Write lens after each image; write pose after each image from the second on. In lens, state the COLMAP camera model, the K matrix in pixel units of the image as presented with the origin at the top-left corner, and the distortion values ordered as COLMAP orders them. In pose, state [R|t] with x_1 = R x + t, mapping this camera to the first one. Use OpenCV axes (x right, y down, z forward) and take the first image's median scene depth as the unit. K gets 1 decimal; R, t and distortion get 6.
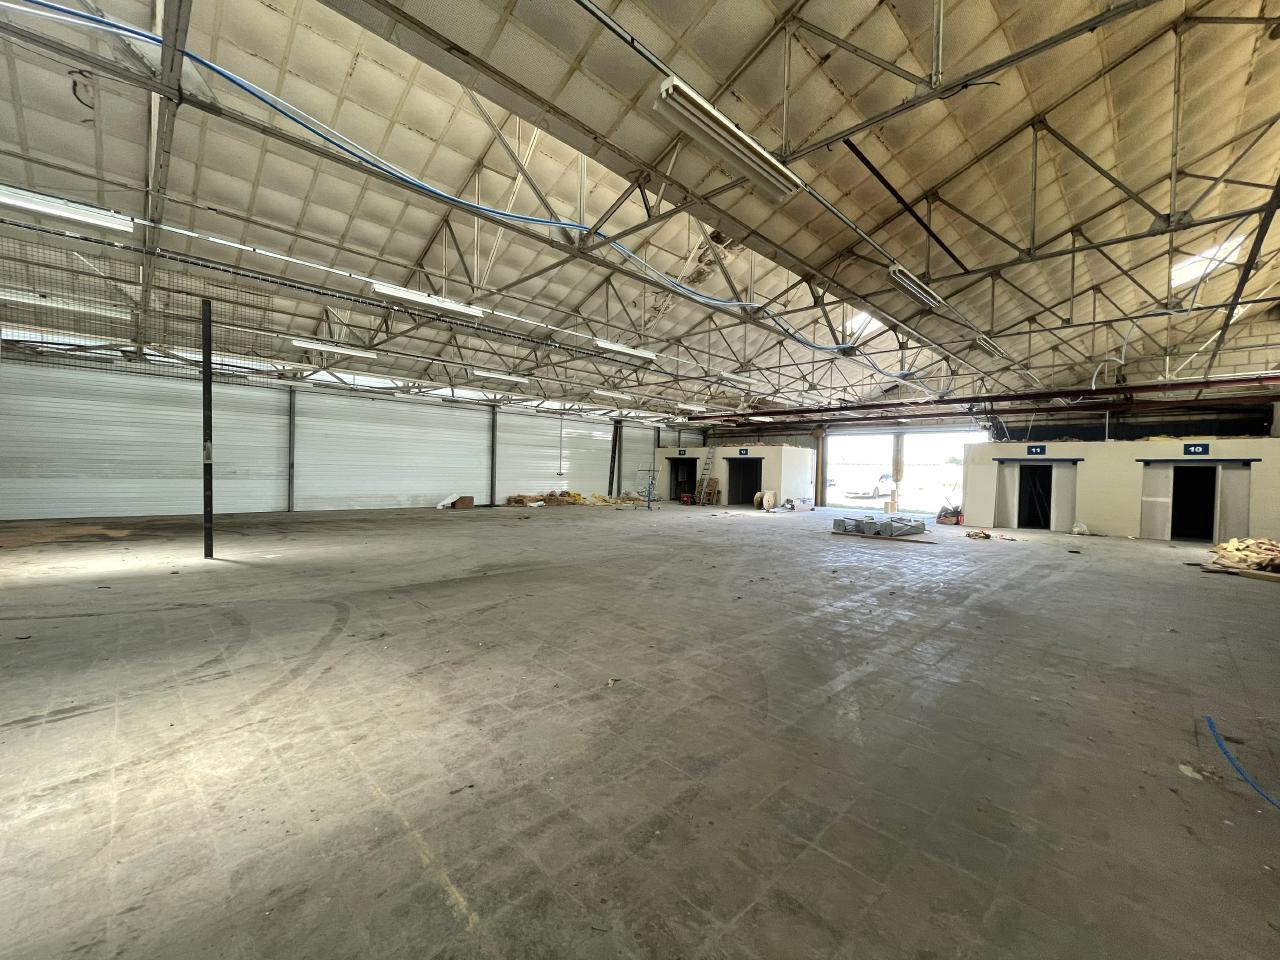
lens RADIAL K [[516.6, 0, 640.0], [0, 516.6, 480.0], [0, 0, 1]] dist [-0.000302, -0.000056]
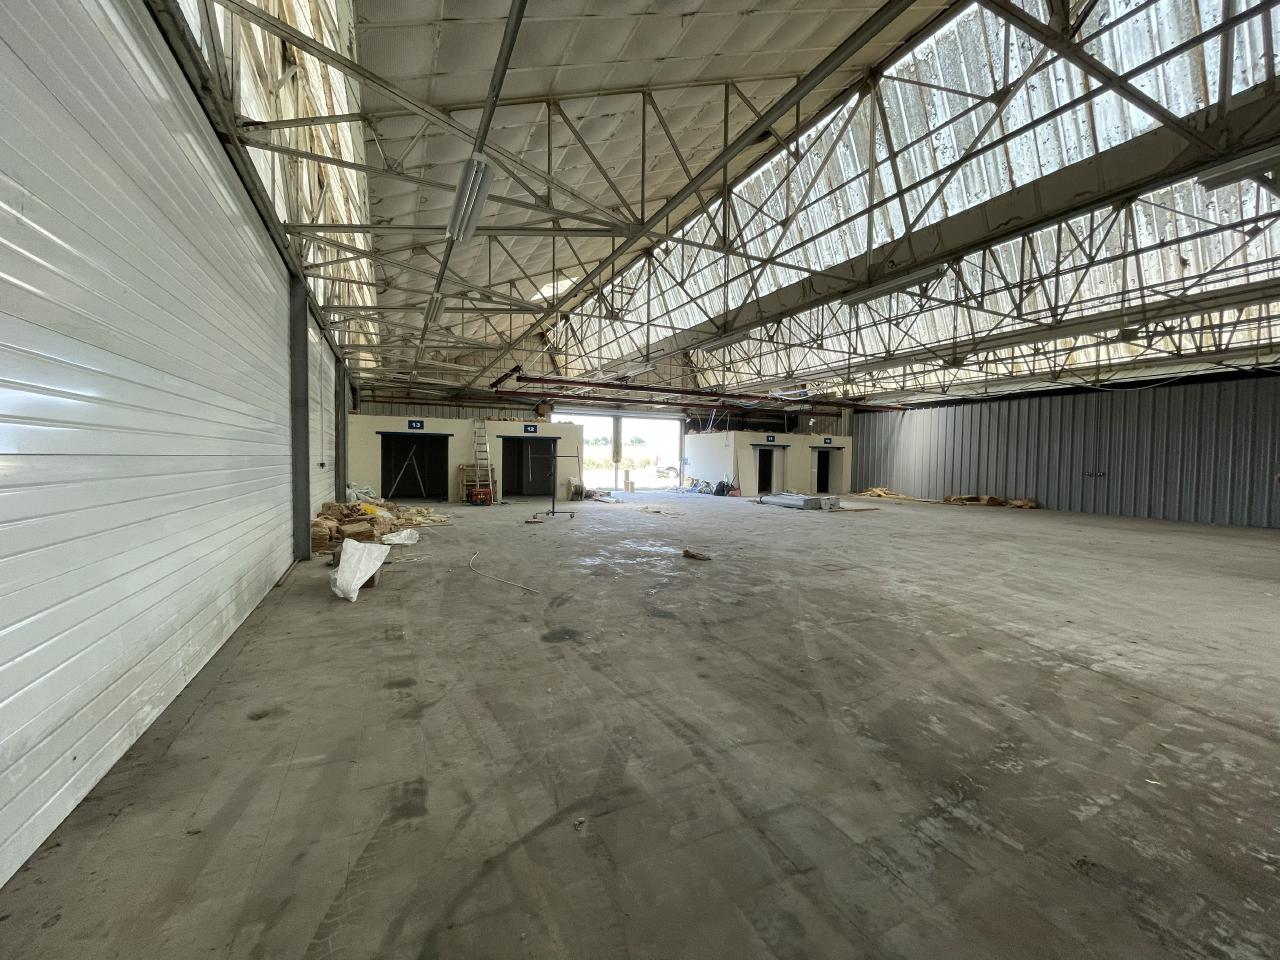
lens RADIAL K [[516.6, 0, 640.0], [0, 516.6, 480.0], [0, 0, 1]] dist [-0.000302, -0.000056]
pose [[0.321077, -0.065104, 0.944813, -0.474550], [0.008039, 0.997786, 0.066022, -0.027713], [-0.947019, -0.013602, 0.320889, 0.579621]]
